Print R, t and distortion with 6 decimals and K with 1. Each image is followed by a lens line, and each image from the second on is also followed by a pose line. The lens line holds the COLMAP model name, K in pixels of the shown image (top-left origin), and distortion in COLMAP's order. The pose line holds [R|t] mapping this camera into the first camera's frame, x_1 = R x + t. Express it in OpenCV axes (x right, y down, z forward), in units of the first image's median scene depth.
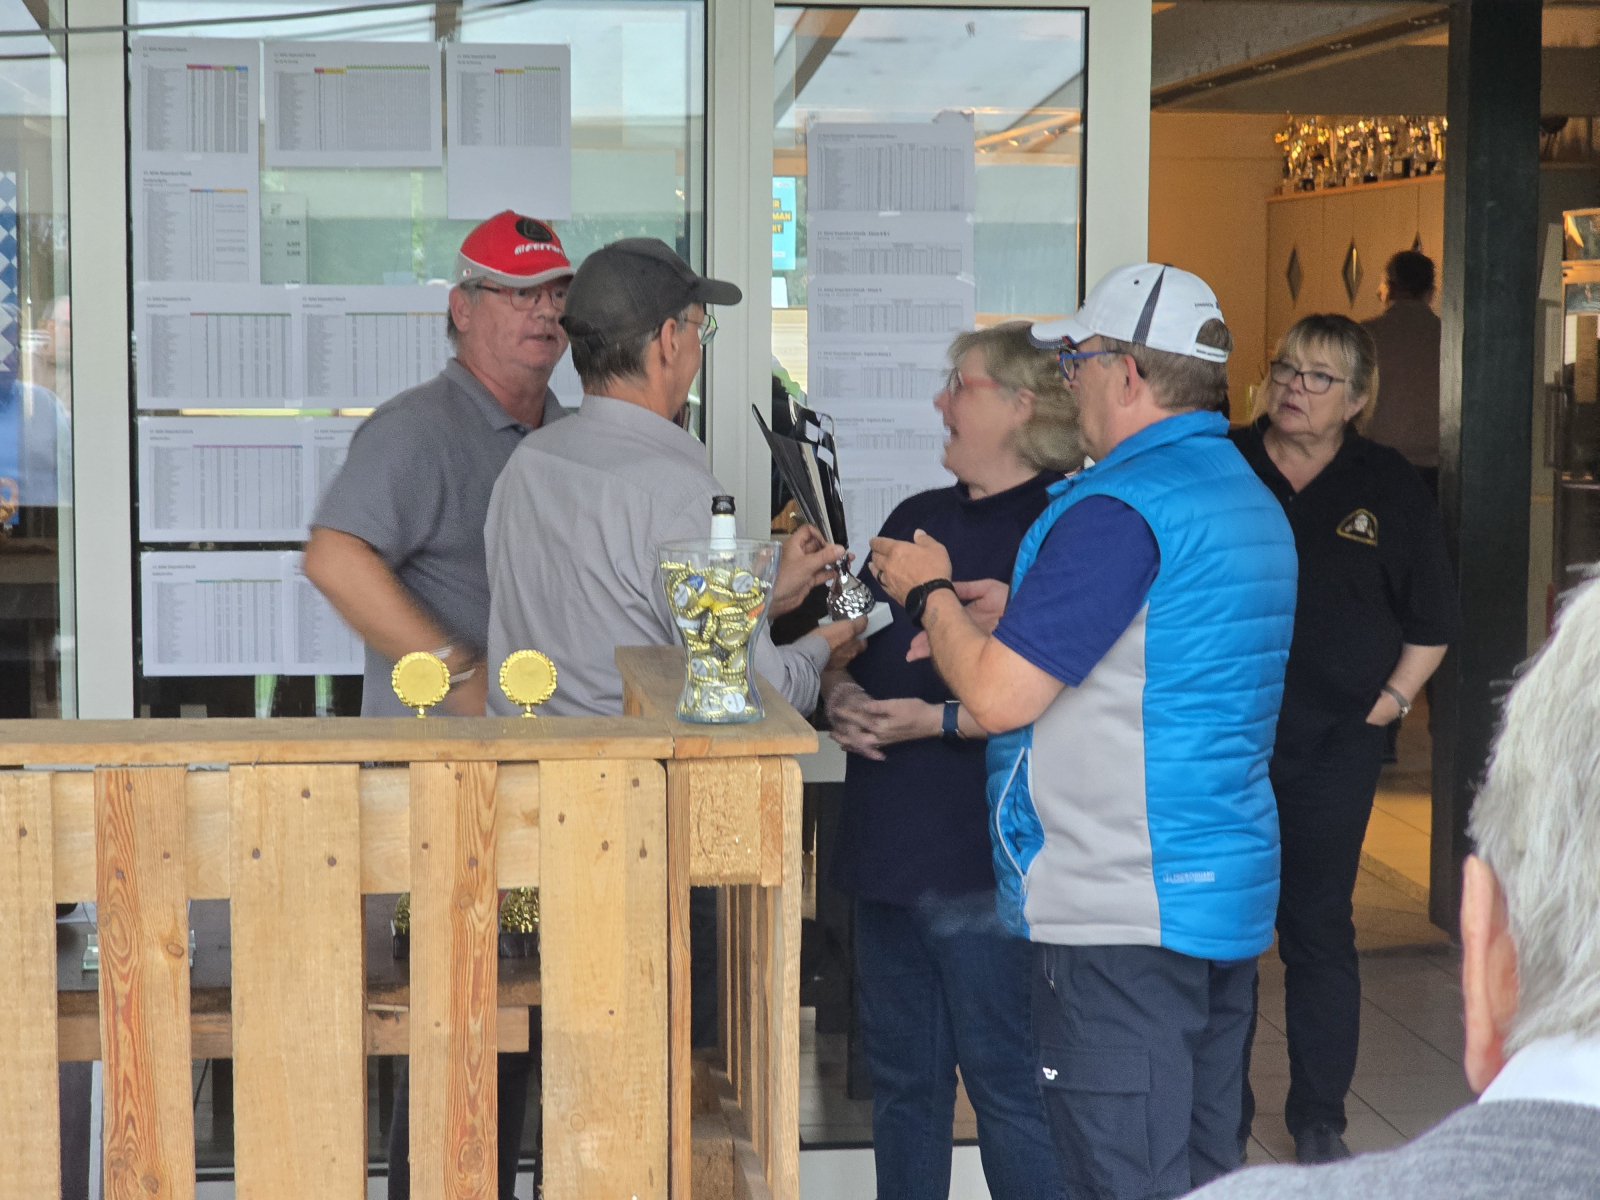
lens RADIAL K [[3293.8, 0, 798.1], [0, 3293.8, 602.0], [0, 0, 1]] dist [0.022486, 0.037070]
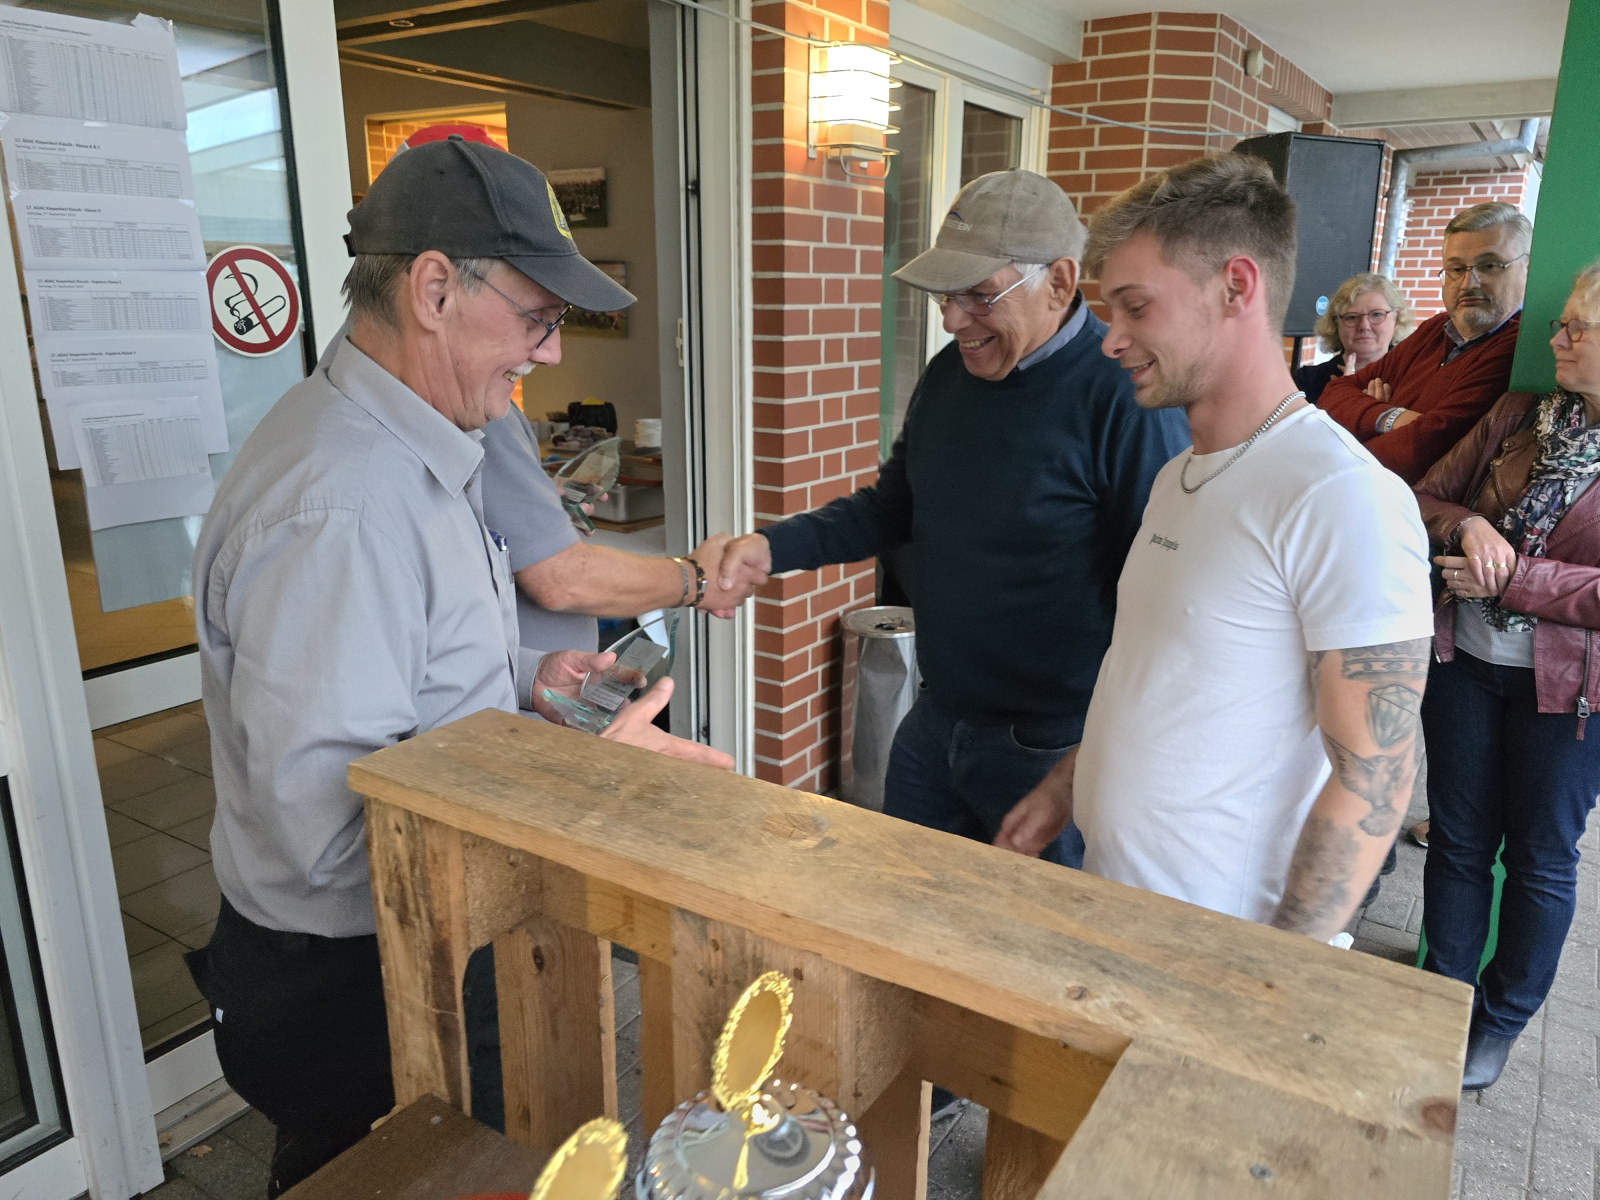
lens RADIAL K [[1164.6, 0, 812.6], [0, 1164.6, 612.6], [0, 0, 1]] dist [0.036893, -0.037076]
pose [[0.627163, -0.205237, 0.751362, -0.126407], [0.063917, 0.974967, 0.212964, -0.043309], [-0.776261, -0.085538, 0.624581, 0.649286]]
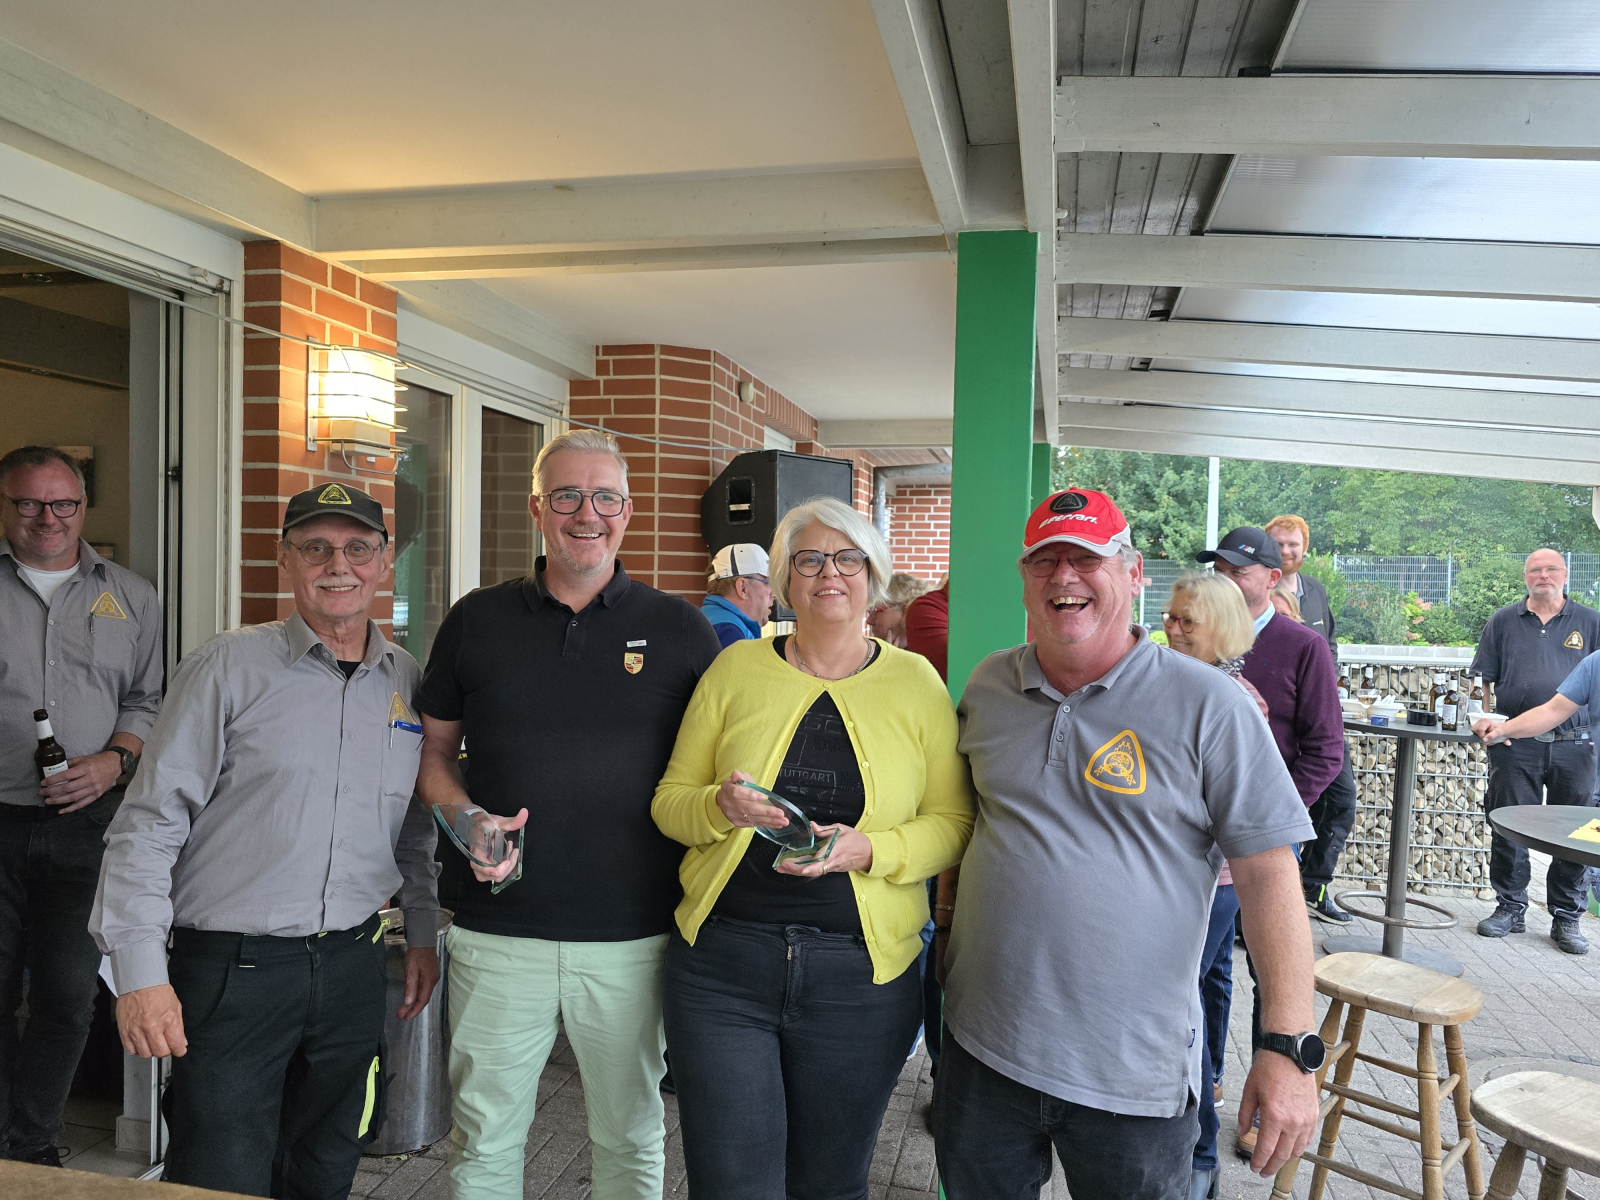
lens RADIAL K [[1157.9, 0, 799.5], [0, 1157.9, 603.3], [0, 0, 1]] dist [0.061239, -0.061485]
pose [[0.316533, -0.017863, 0.948413, -0.114856], [0.069285, 0.997588, -0.004334, -0.045586], [-0.946048, 0.067082, 0.317007, 0.628187]]
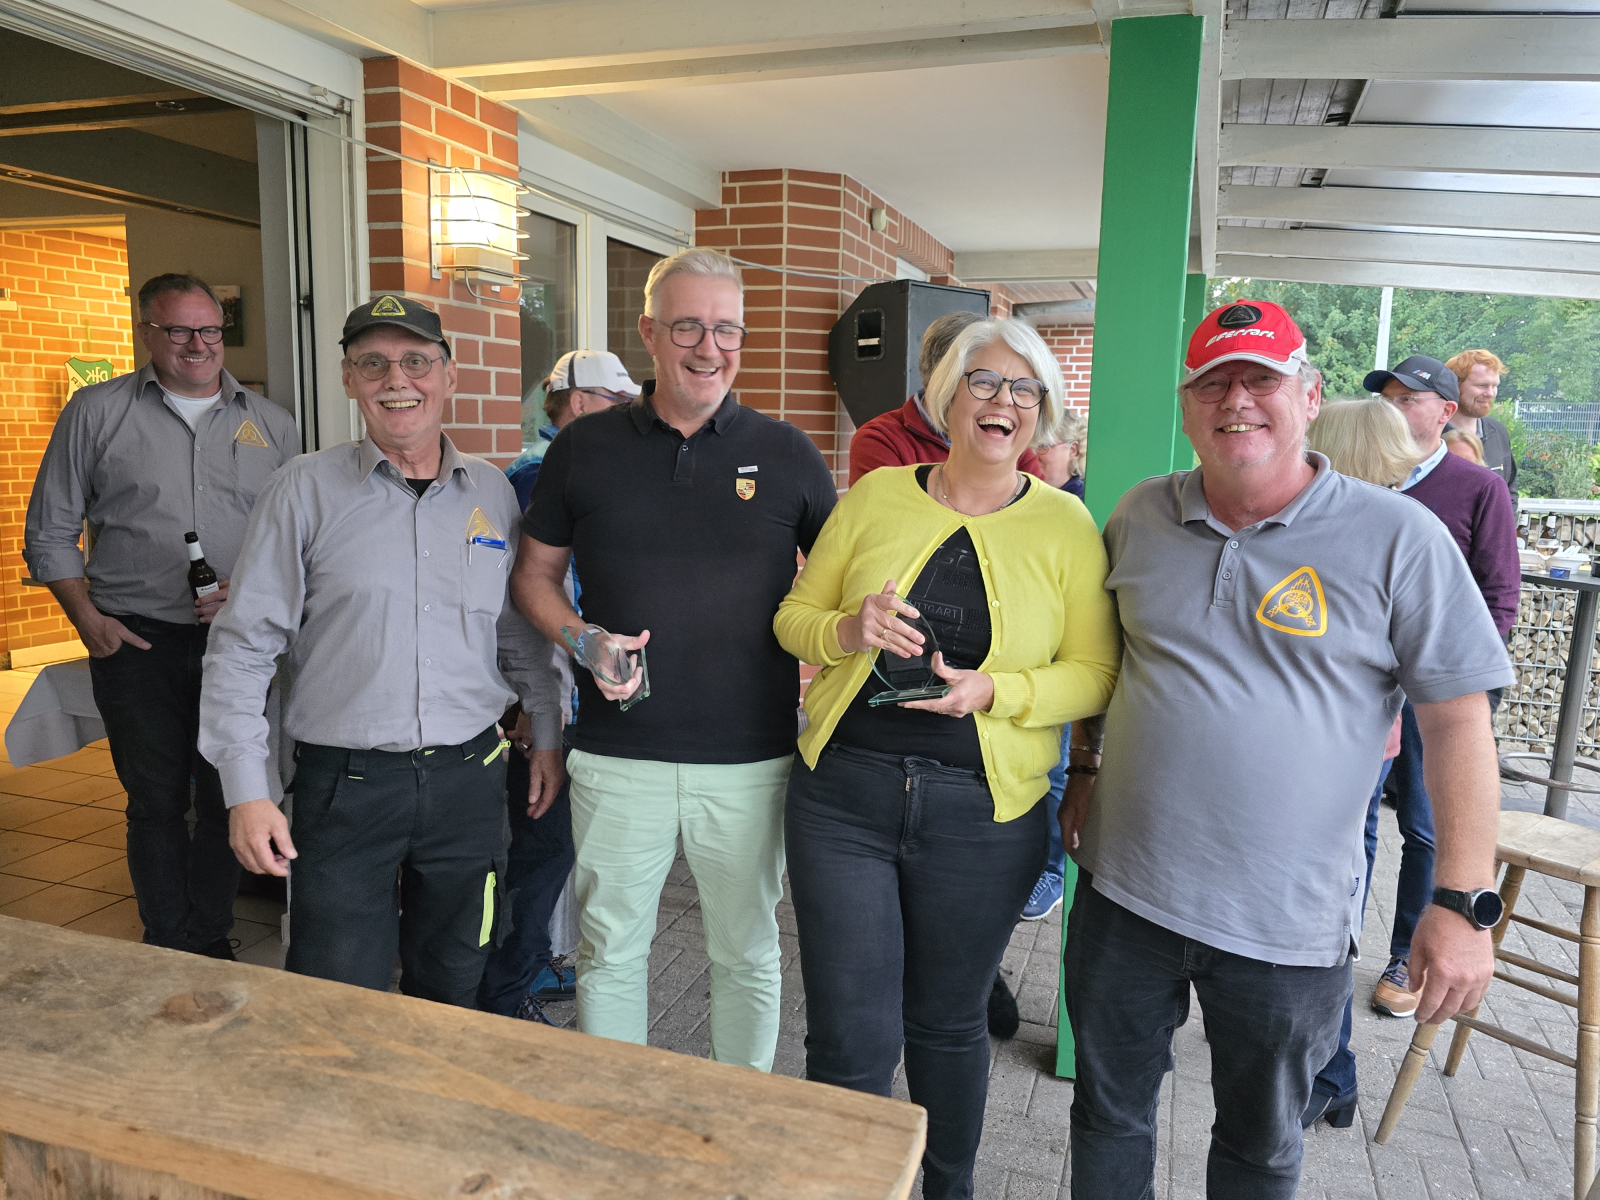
lens RADIAL K [[1161.7, 0, 804.8], [0, 1161.7, 581.9], [0, 0, 1]] dist [0.051543, -0.048407]
pose [[0.418033, -0.114507, 0.901186, -0.100561], [0.062730, 0.993295, 0.097112, -0.037260], [-0.906263, 0.015935, 0.422413, 0.631027]]
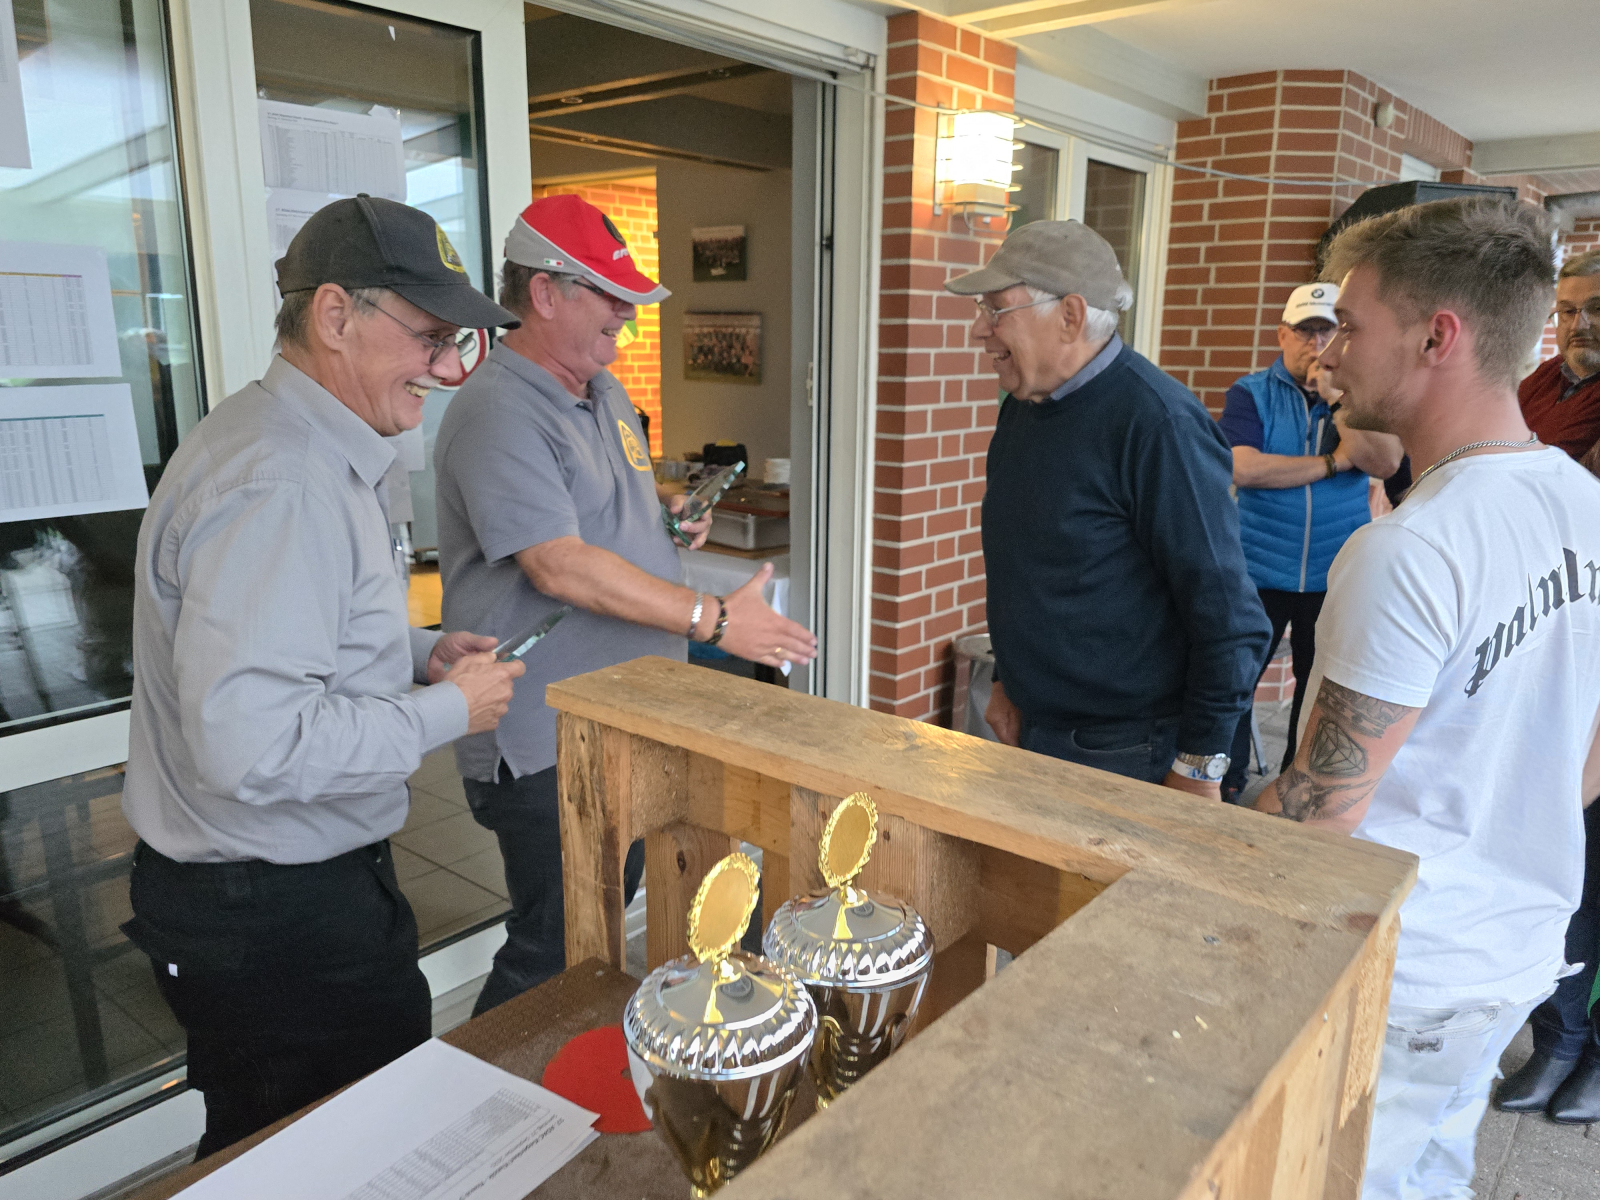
lens RADIAL K [[1173.7, 0, 797.3], [0, 1173.7, 596.2], [0, 0, 1]] dist [0.071639, -0.090251]
pose [[0.716654, -0.145248, 0.682136, -0.160065], [0.057264, 0.987025, 0.150007, -0.036995], [-0.695074, -0.068441, 0.715673, 0.616192]]
